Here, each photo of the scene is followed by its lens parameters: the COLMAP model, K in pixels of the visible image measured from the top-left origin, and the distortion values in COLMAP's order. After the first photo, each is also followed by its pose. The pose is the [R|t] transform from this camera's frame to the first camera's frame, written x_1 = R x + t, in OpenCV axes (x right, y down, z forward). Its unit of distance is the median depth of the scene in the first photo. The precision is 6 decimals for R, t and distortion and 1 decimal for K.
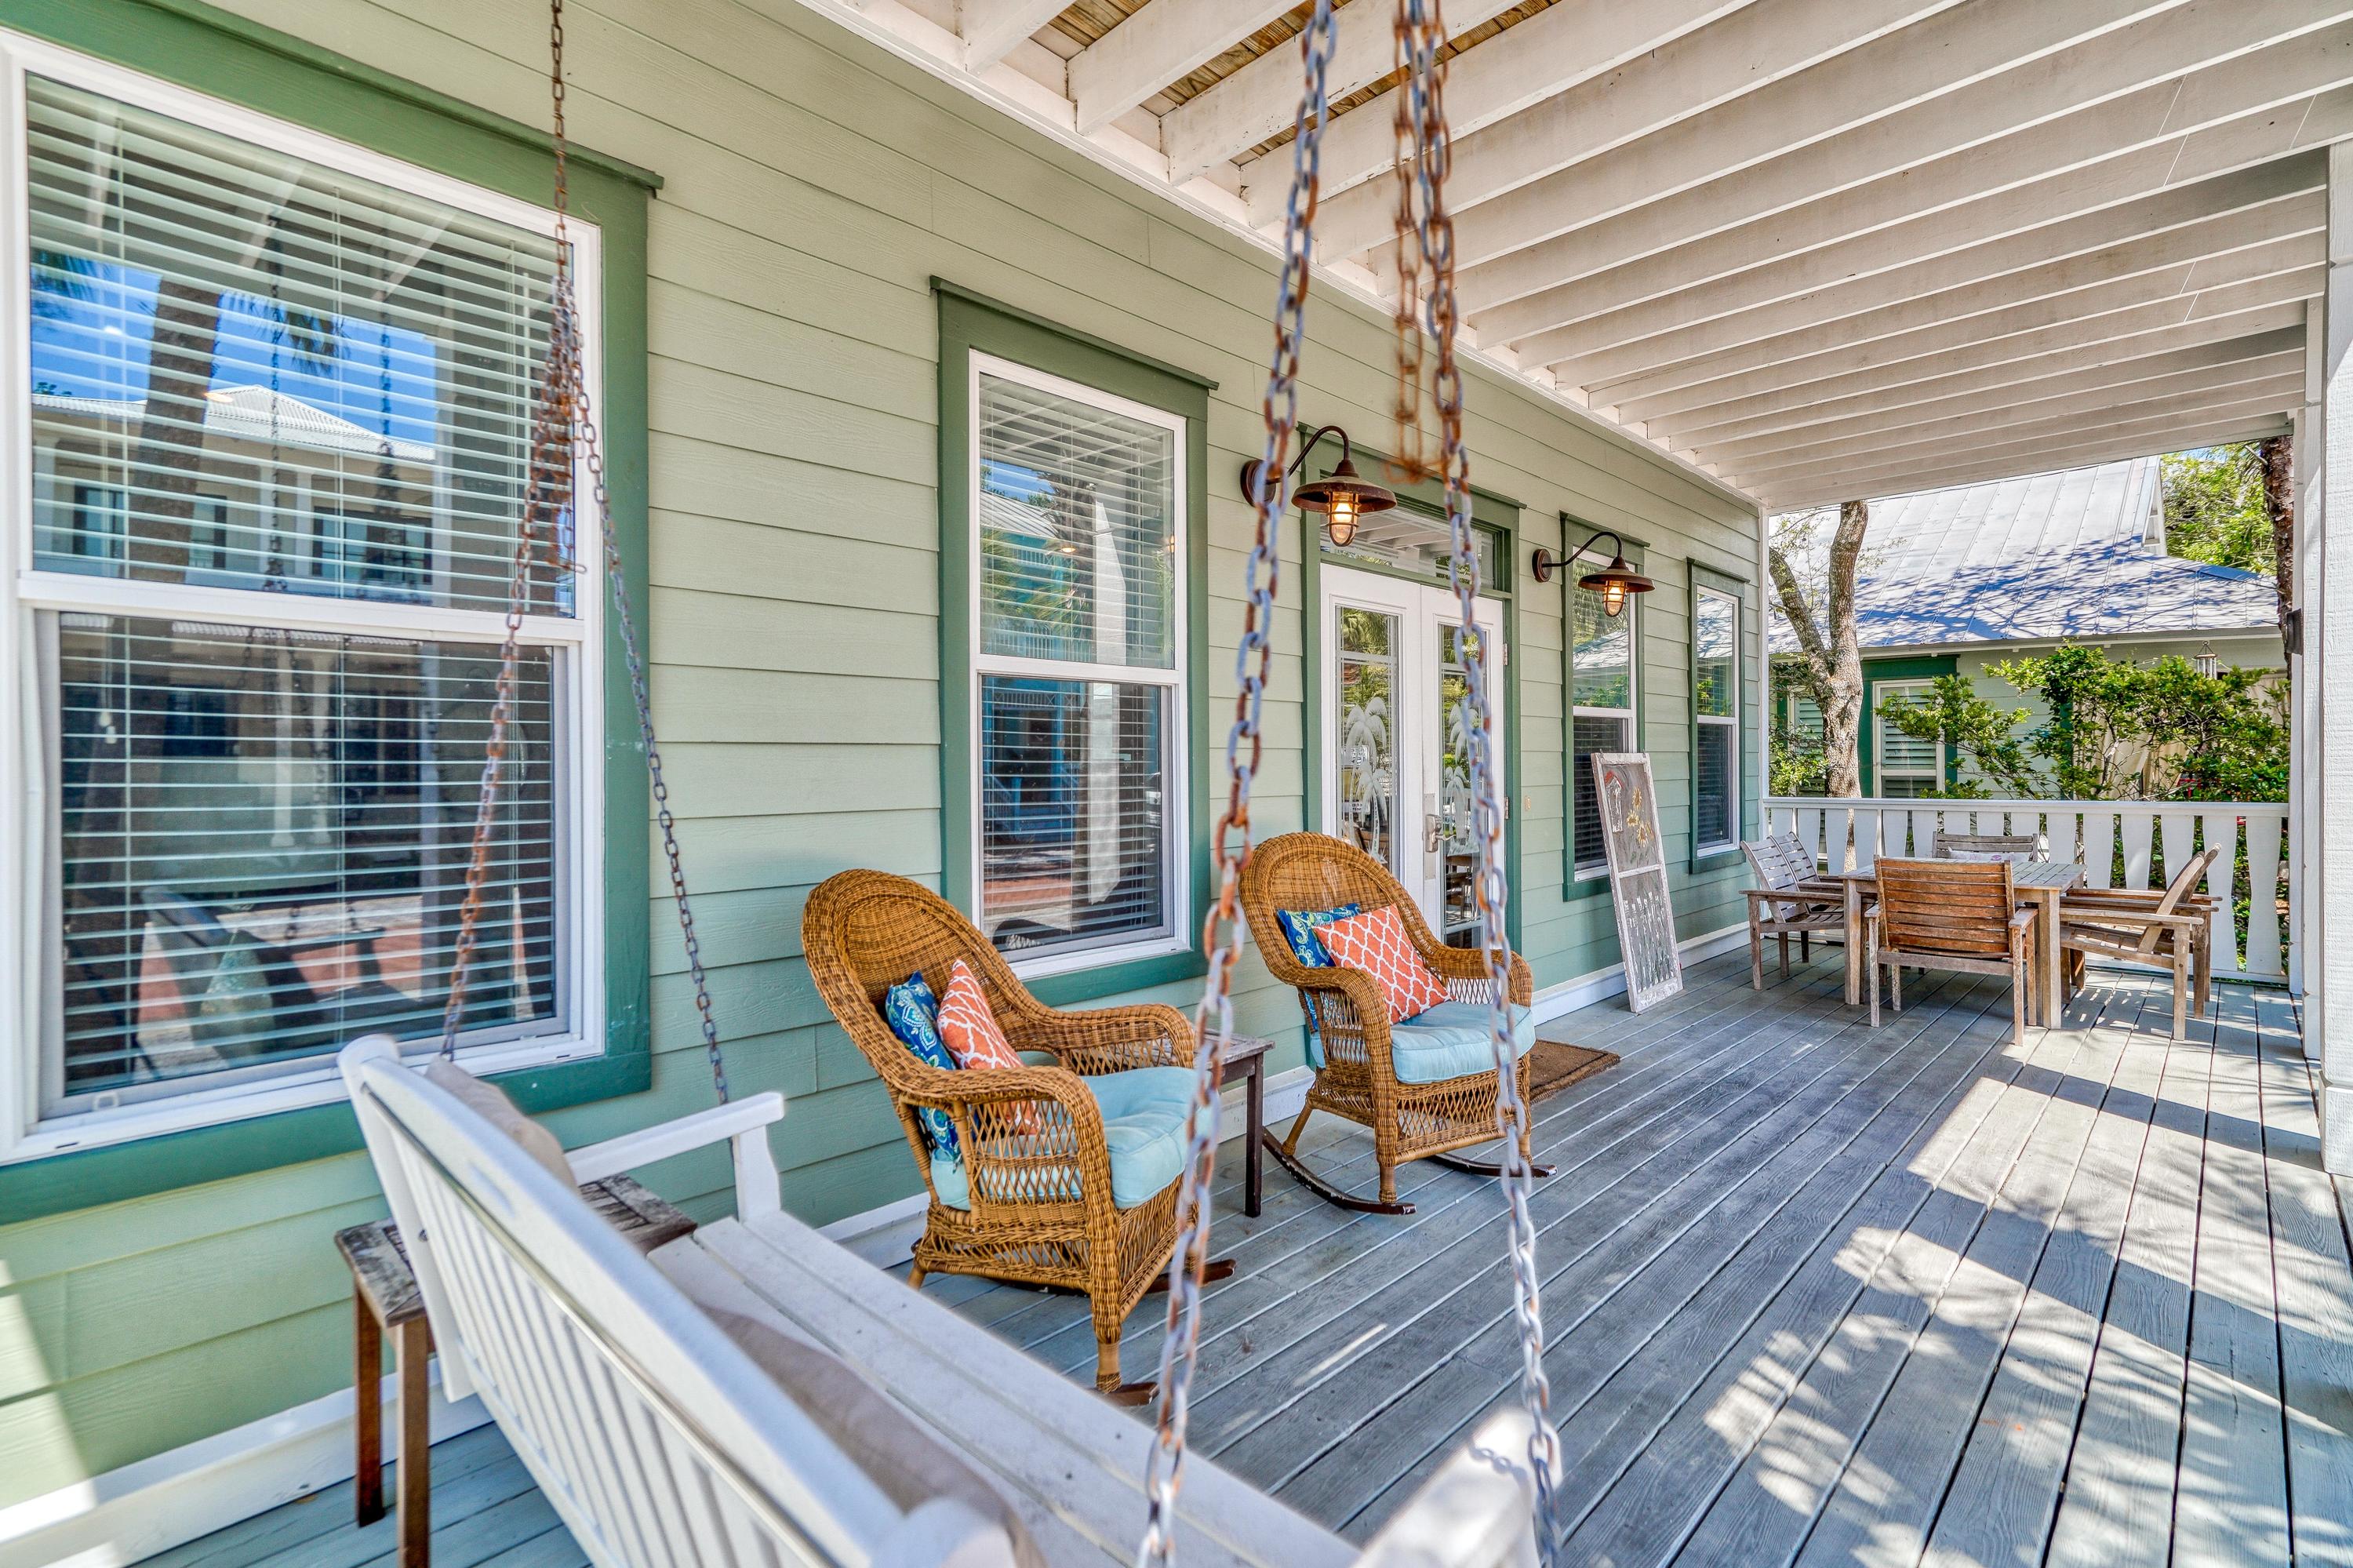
lens RADIAL K [[1062.0, 0, 1164.3], [0, 1062.0, 770.0], [0, 0, 1]] dist [-0.030681, 0.000221]
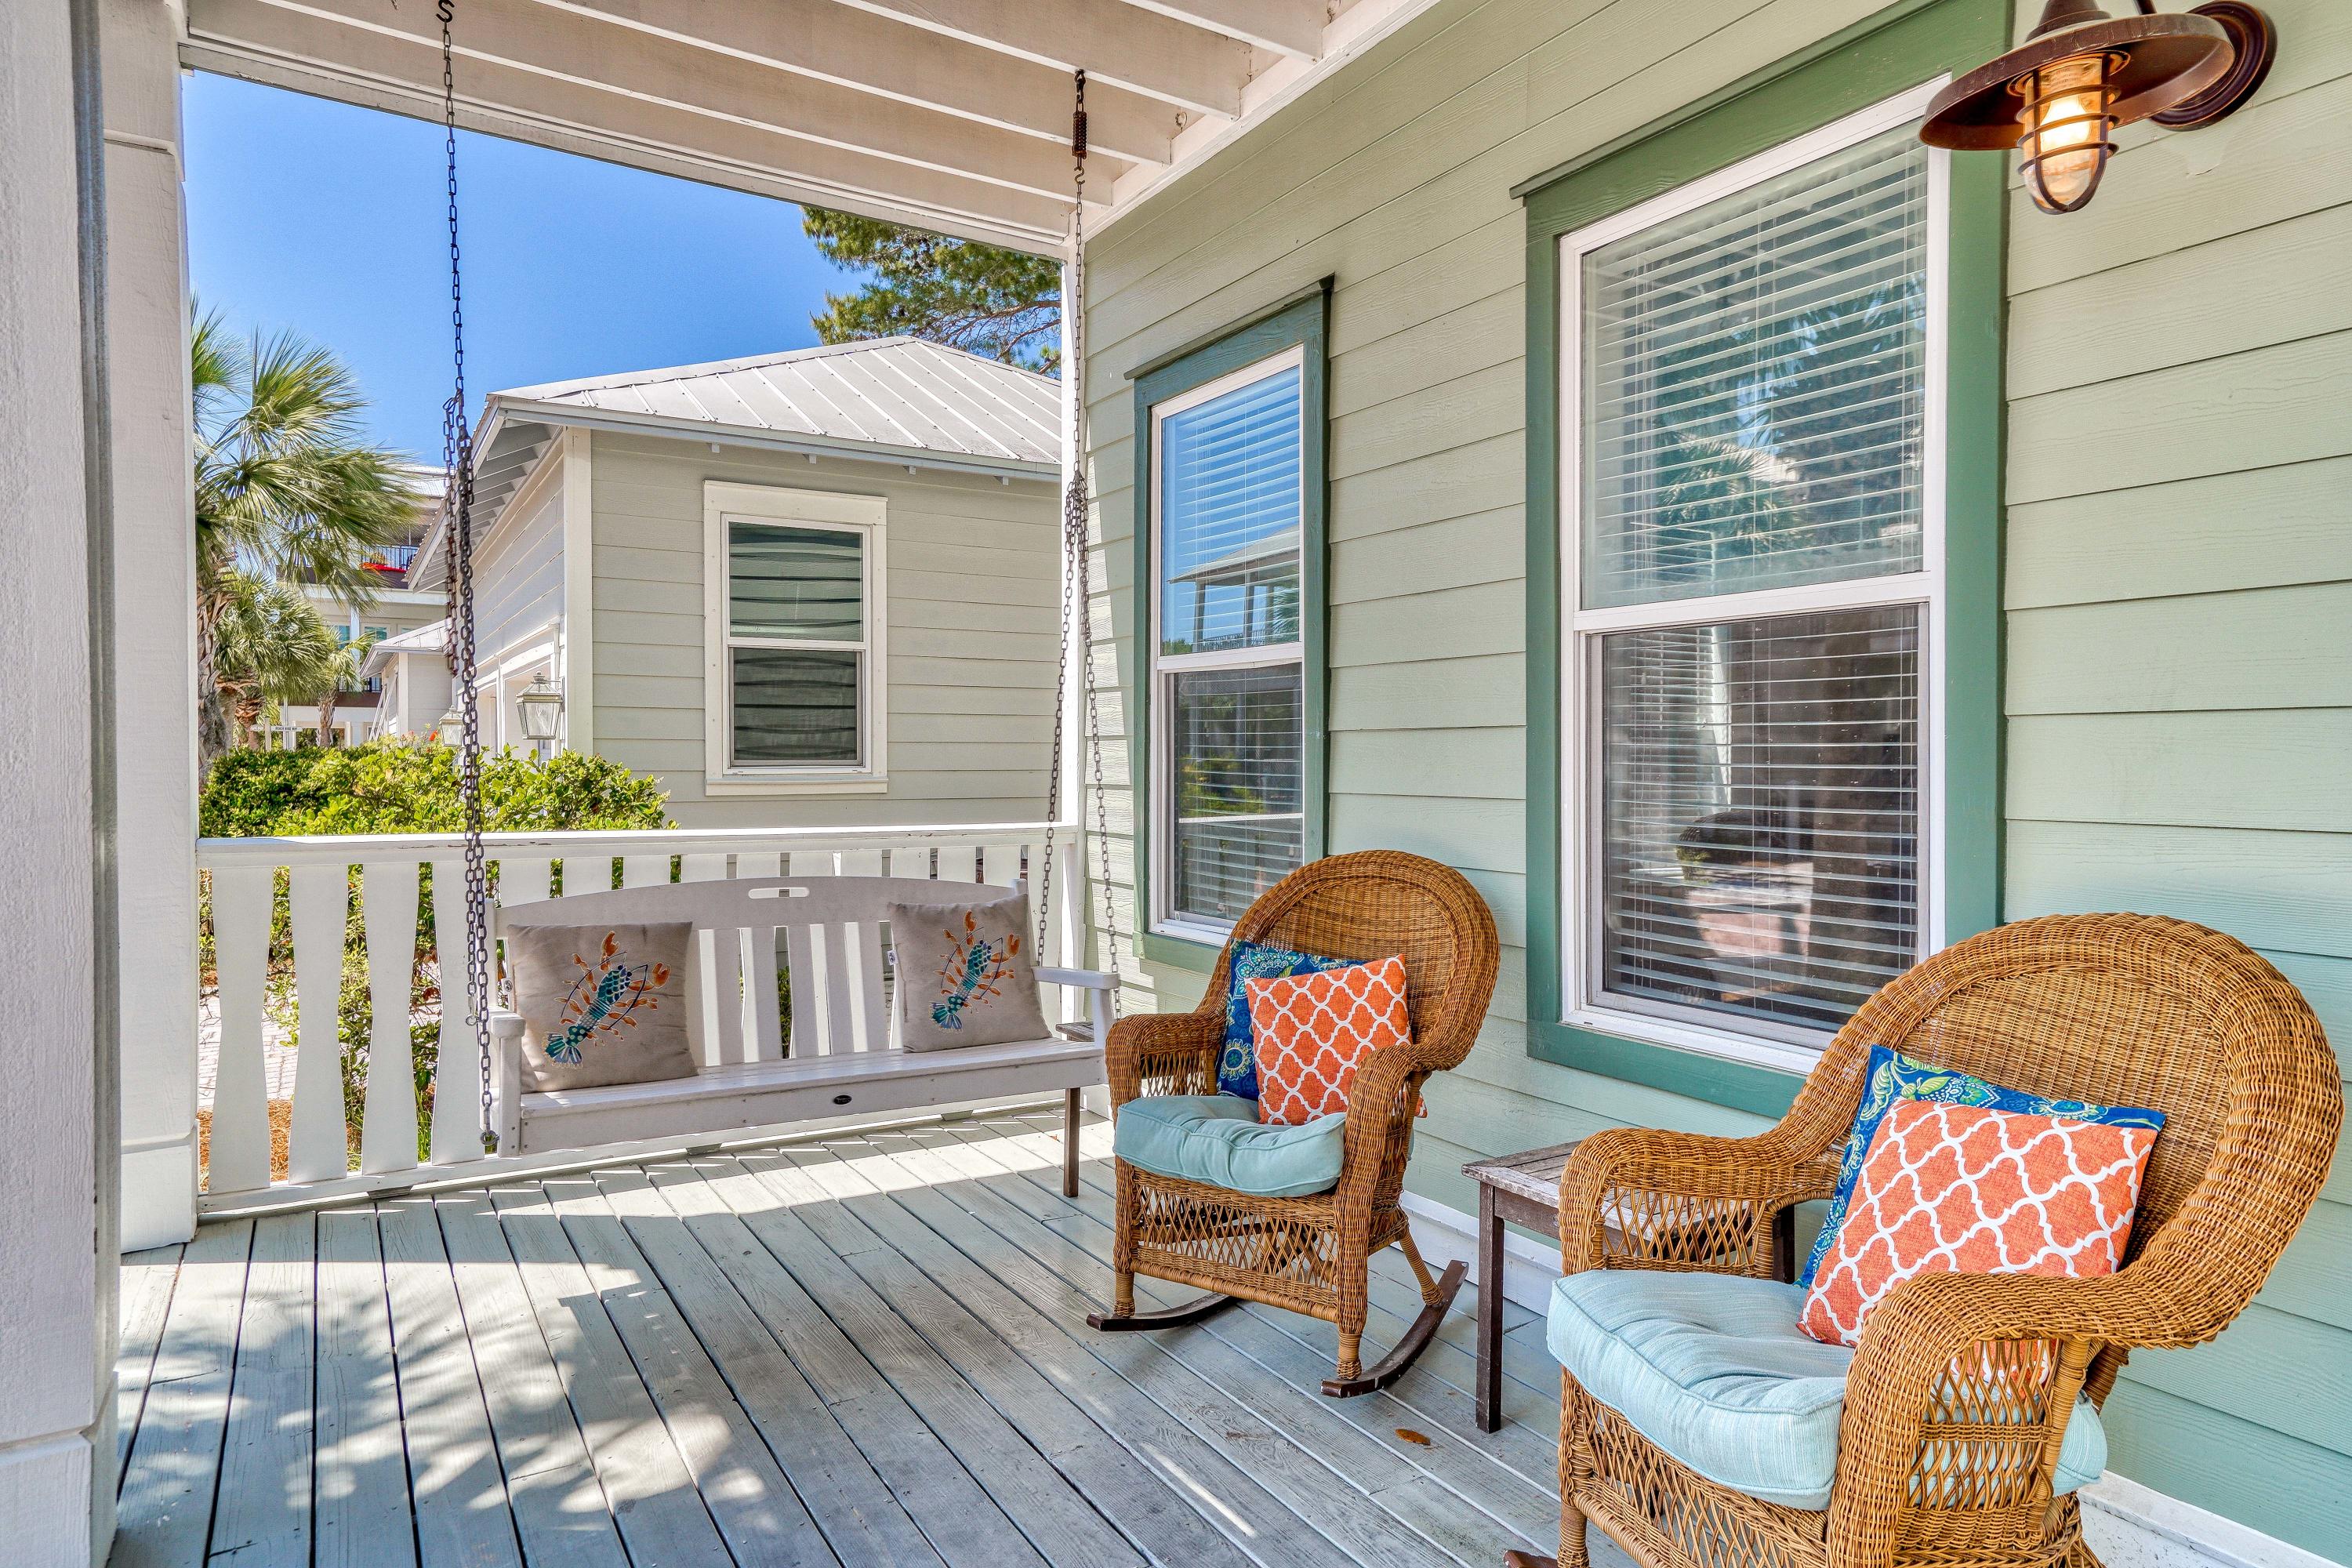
lens RADIAL K [[1430.1, 0, 1171.9], [0, 1430.1, 784.0], [0, 0, 1]] dist [-0.004397, 0.028927]
pose [[-0.261094, 0.026925, -0.964938, 1.287819], [-0.003117, 0.999582, 0.028735, -0.013501], [0.965308, 0.010510, -0.260901, 1.339126]]
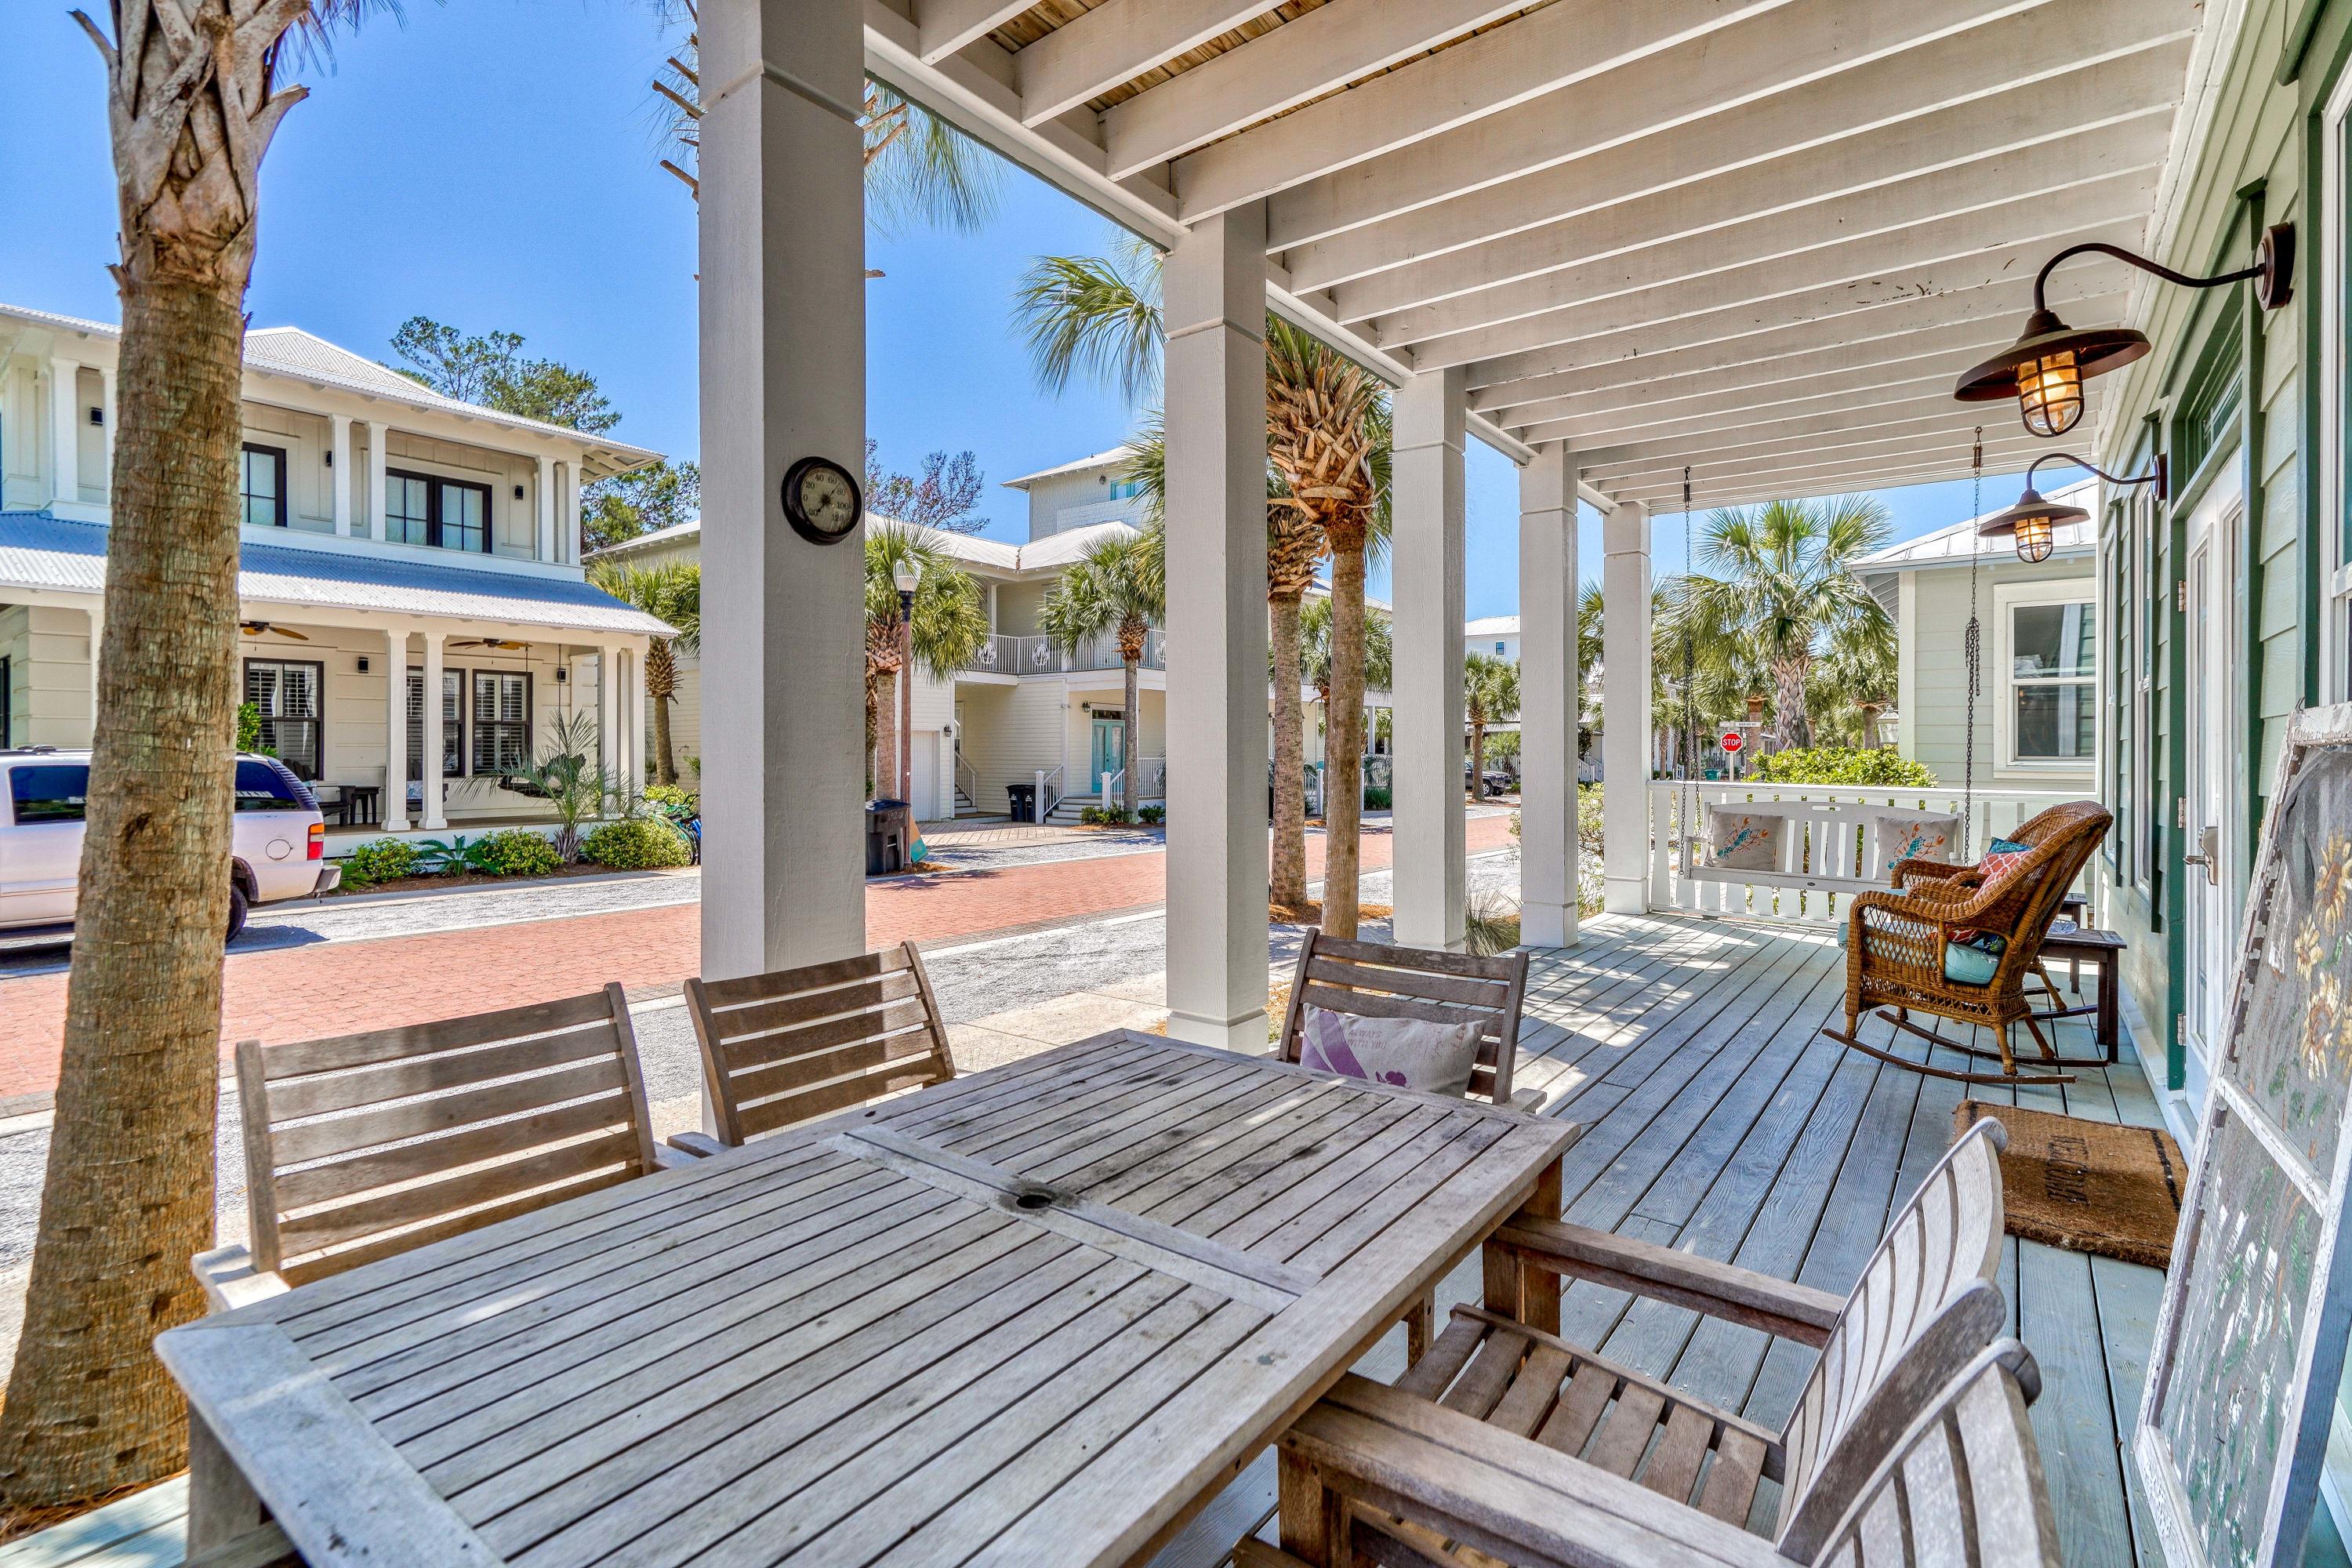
lens RADIAL K [[1084.4, 0, 1181.8], [0, 1084.4, 752.4], [0, 0, 1]] dist [-0.015293, 0.030193]
pose [[-0.992192, 0.003301, -0.124679, 2.009554], [0.002522, 0.999976, 0.006408, -0.017600], [0.124697, 0.006044, -0.992176, 3.347831]]
